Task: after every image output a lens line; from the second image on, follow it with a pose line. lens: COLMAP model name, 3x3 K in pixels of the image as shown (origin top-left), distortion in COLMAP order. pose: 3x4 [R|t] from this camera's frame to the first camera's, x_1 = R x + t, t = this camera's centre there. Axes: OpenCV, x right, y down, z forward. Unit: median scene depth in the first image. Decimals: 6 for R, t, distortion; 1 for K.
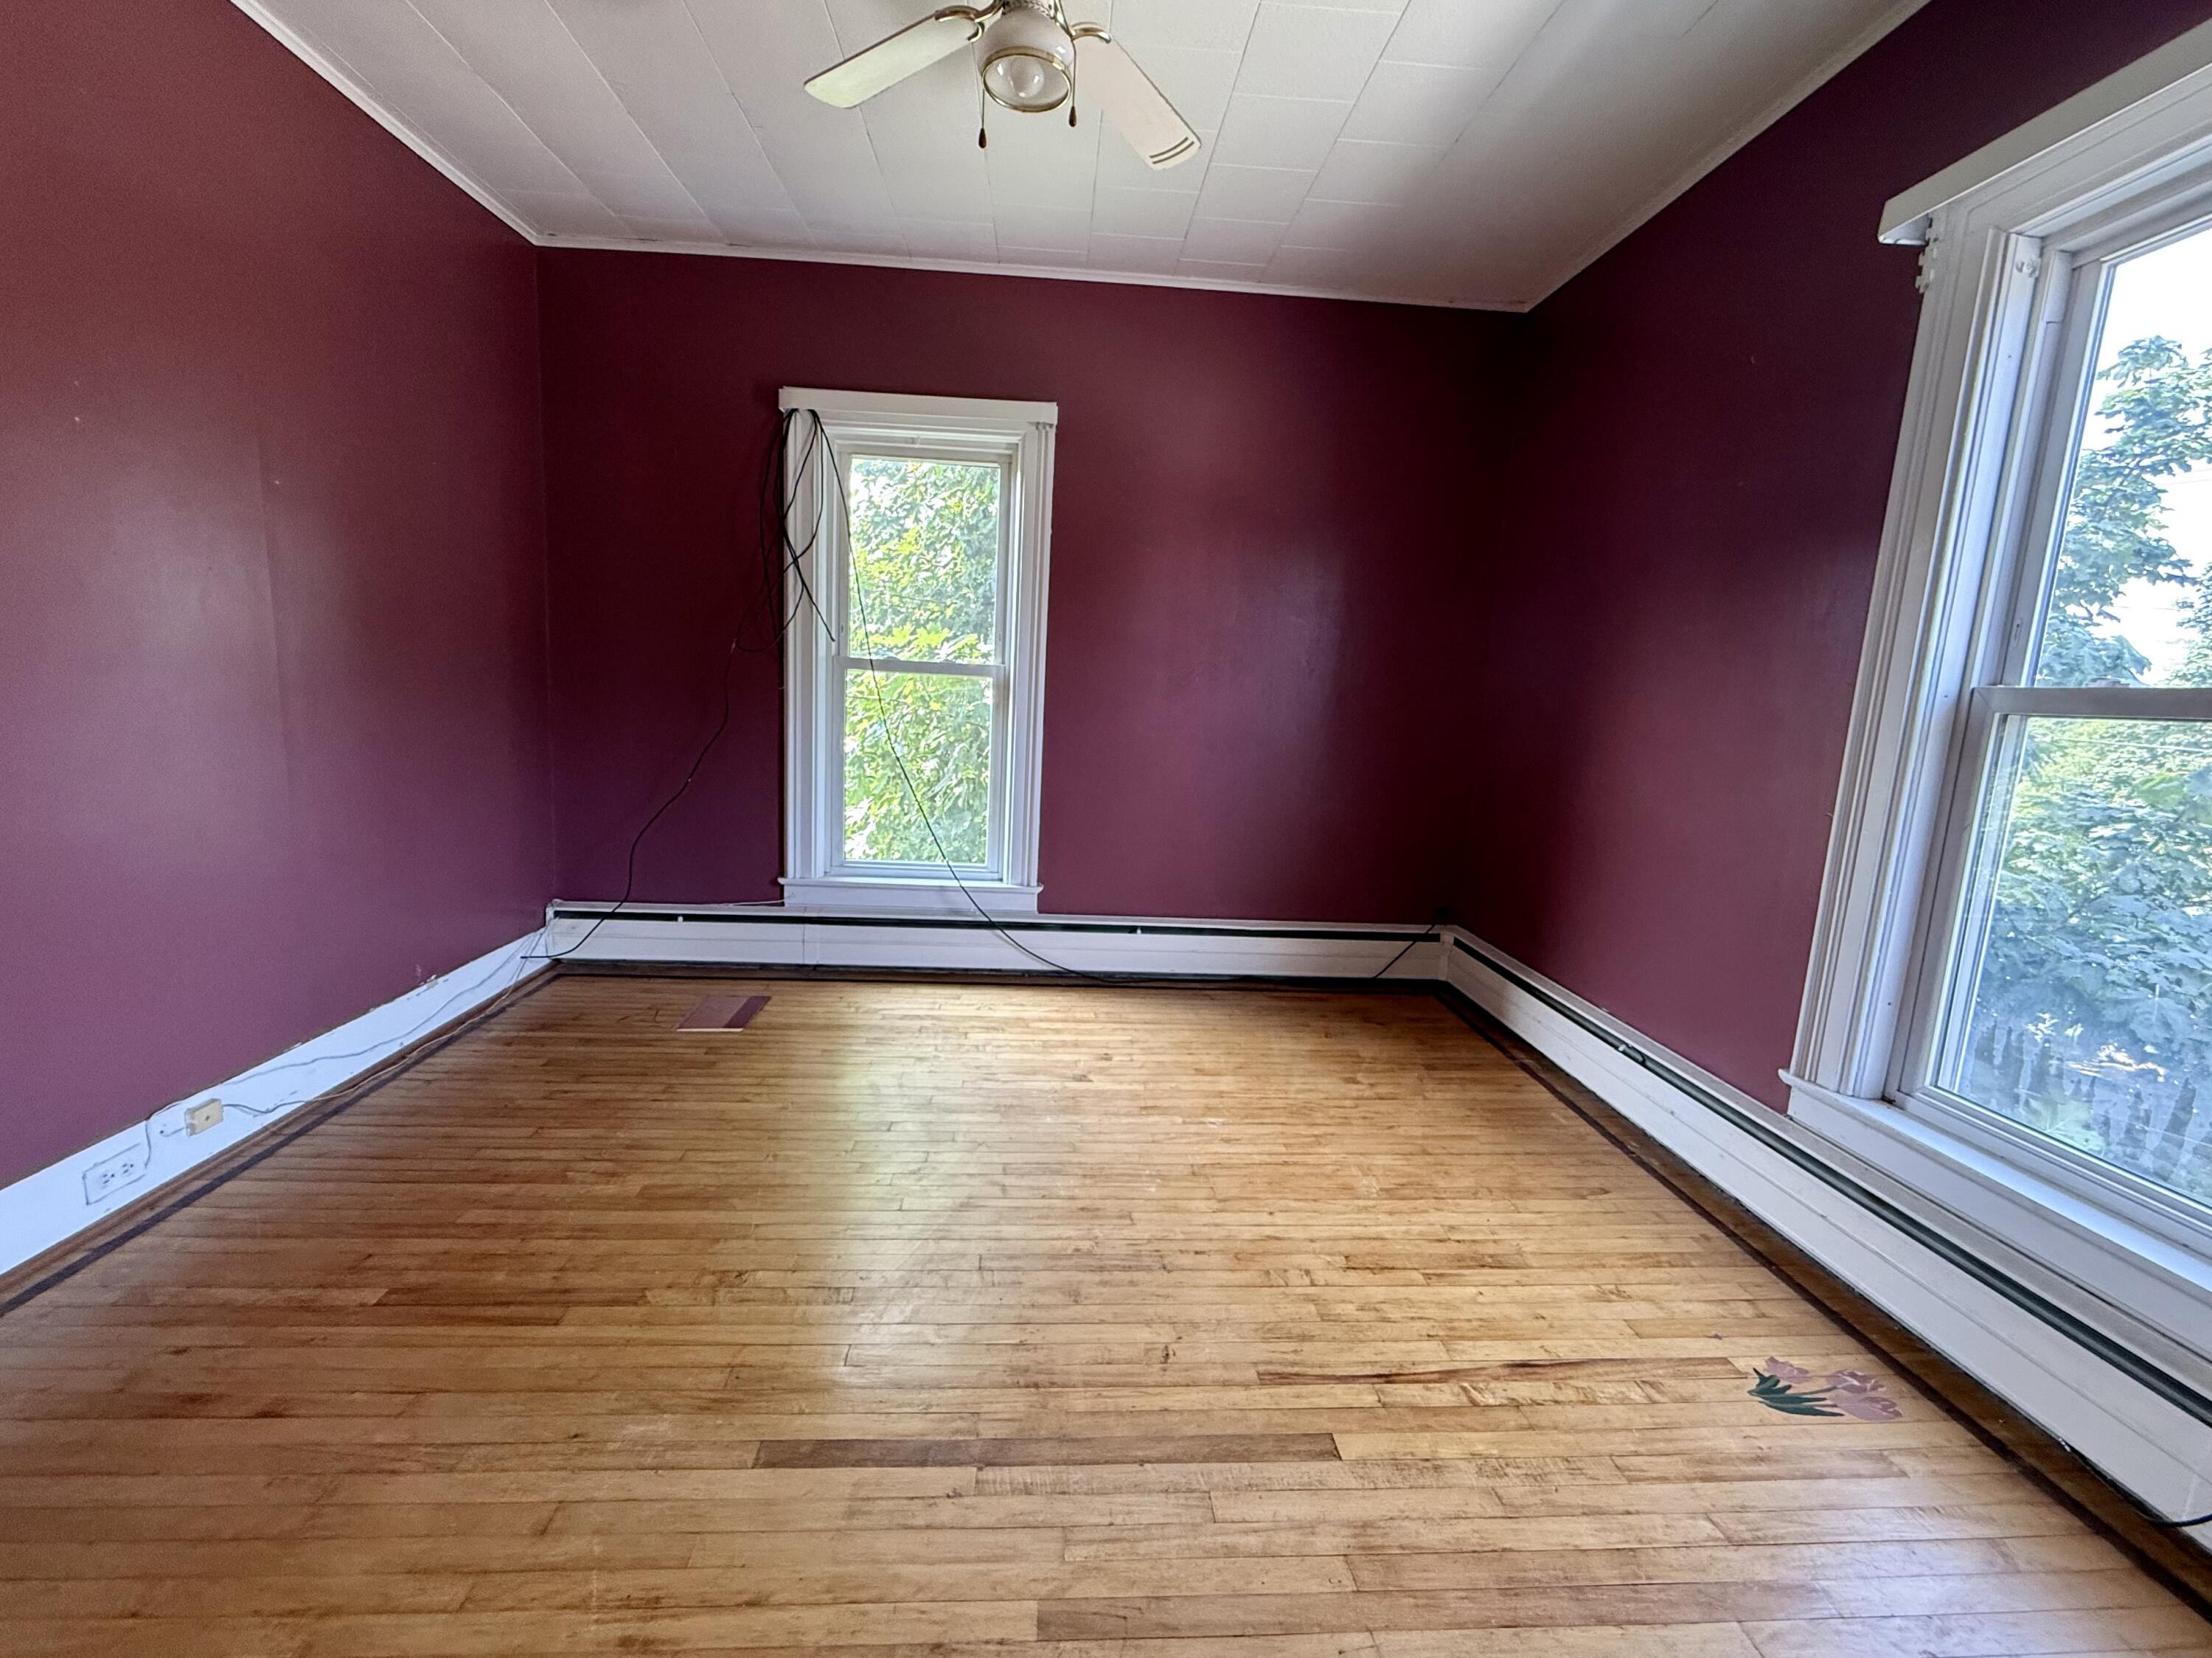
lens RADIAL K [[934.4, 0, 1110.4], [0, 934.4, 823.2], [0, 0, 1]] dist [-0.001385, -0.000100]
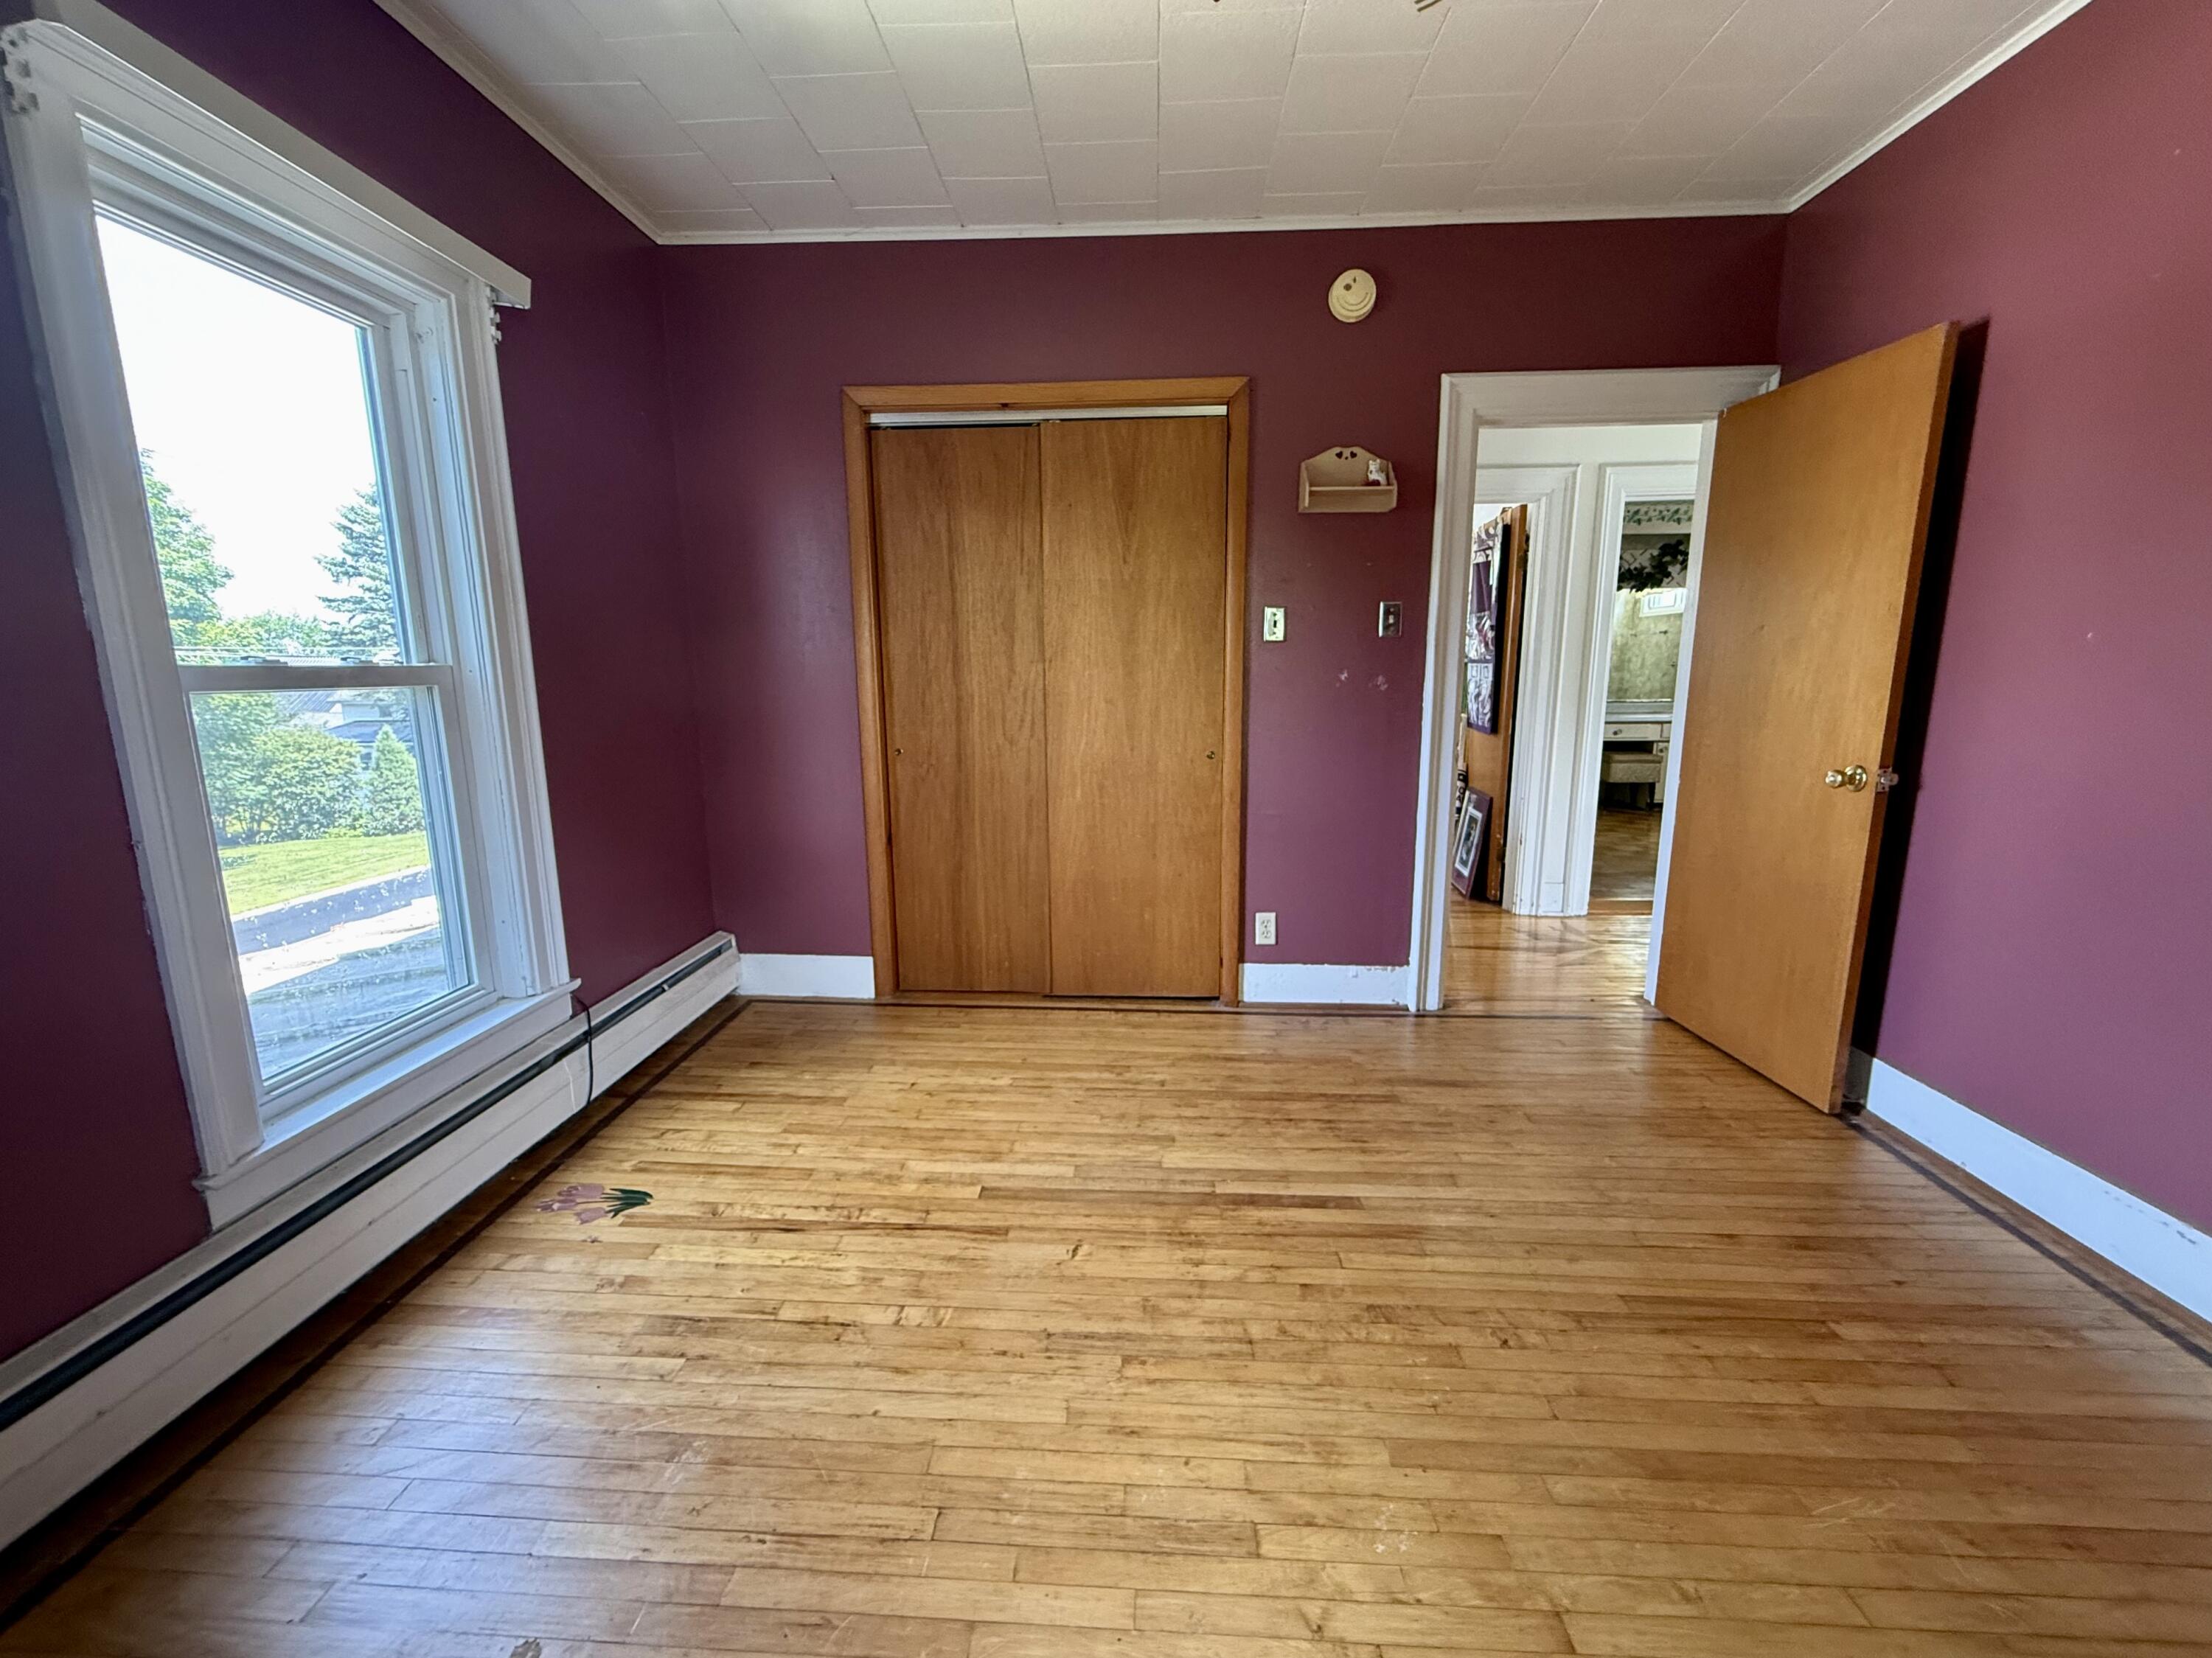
lens RADIAL K [[934.4, 0, 1108.5], [0, 934.4, 846.2], [0, 0, 1]] dist [-0.001385, -0.000100]
pose [[-0.992683, -0.056614, 0.106653, -0.082306], [-0.018628, 0.944499, 0.327985, -0.322256], [-0.119302, 0.323598, -0.938643, 1.986574]]
